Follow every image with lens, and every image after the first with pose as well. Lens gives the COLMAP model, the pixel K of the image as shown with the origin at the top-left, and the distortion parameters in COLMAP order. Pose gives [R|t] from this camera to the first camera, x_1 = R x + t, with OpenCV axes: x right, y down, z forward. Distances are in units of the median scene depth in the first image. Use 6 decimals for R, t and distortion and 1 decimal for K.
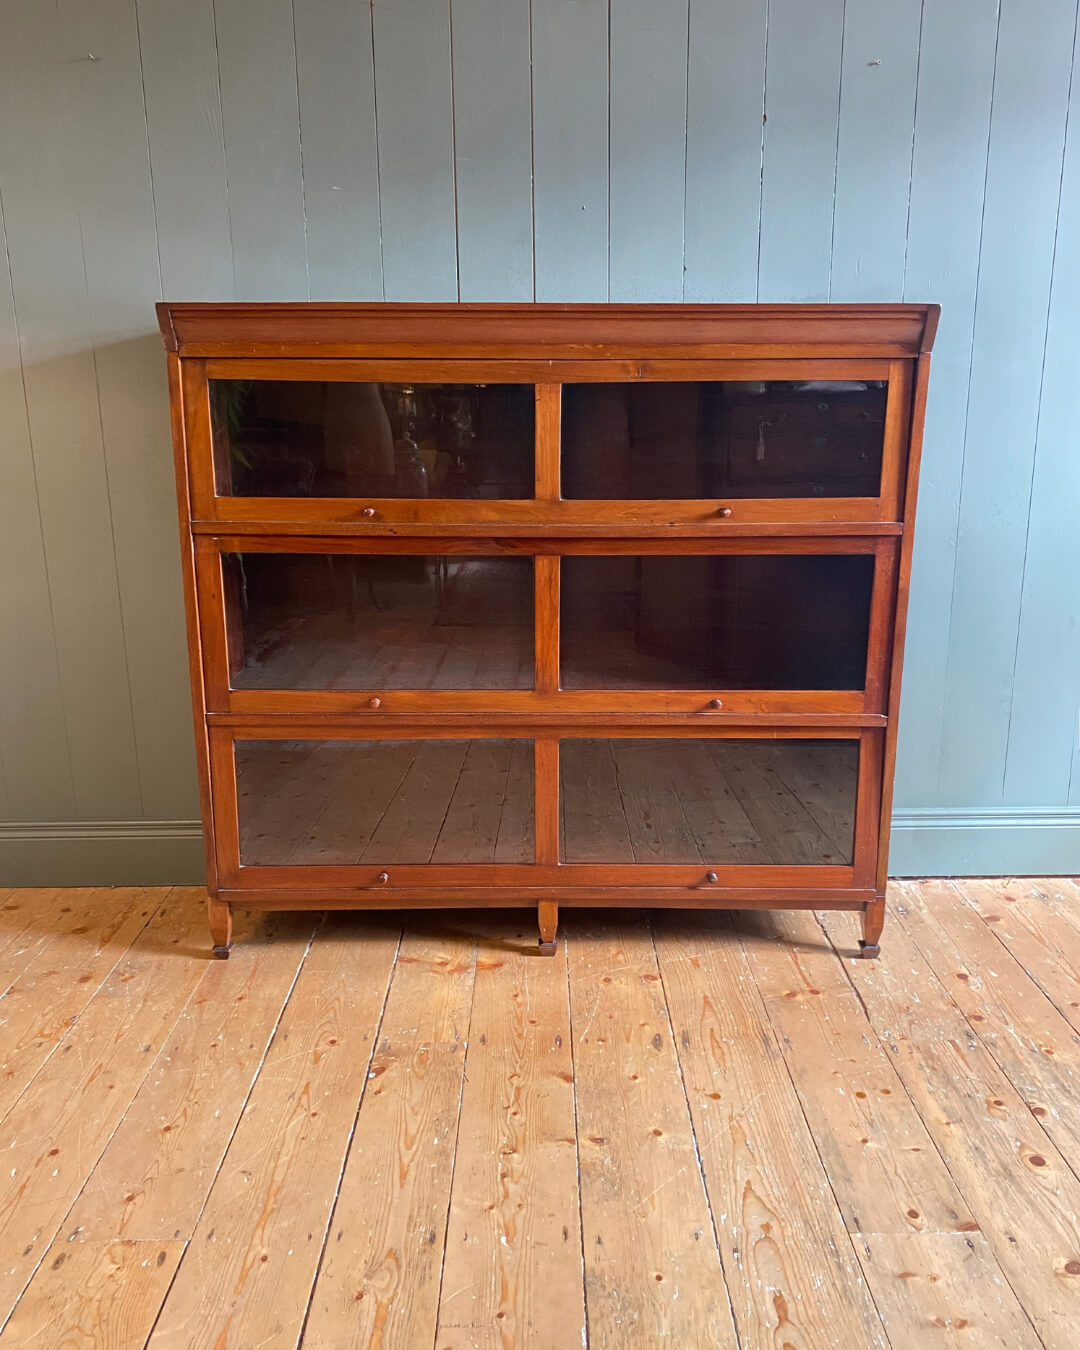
lens RADIAL K [[1110.6, 0, 541.3], [0, 1110.6, 658.8], [0, 0, 1]] dist [-0.003457, -0.000772]
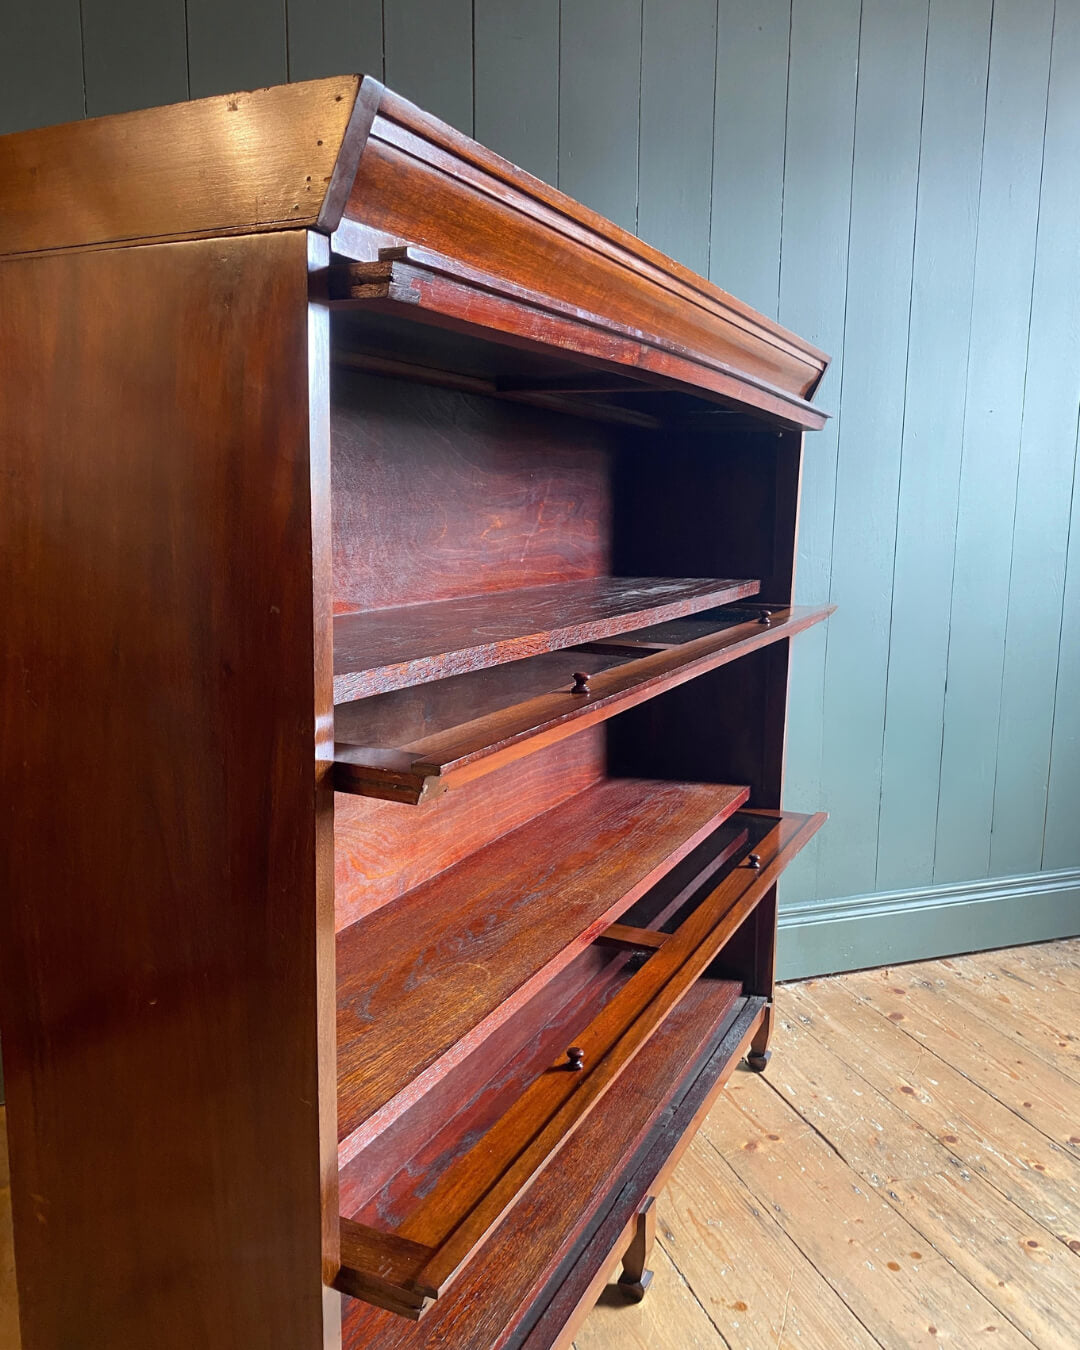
lens RADIAL K [[1098.0, 0, 543.3], [0, 1098.0, 657.1], [0, 0, 1]] dist [-0.003410, -0.005600]
pose [[0.946327, -0.030826, 0.321737, -0.214373], [0.059071, 0.995171, -0.078396, -0.015668], [-0.317767, 0.093193, 0.943578, 0.260340]]
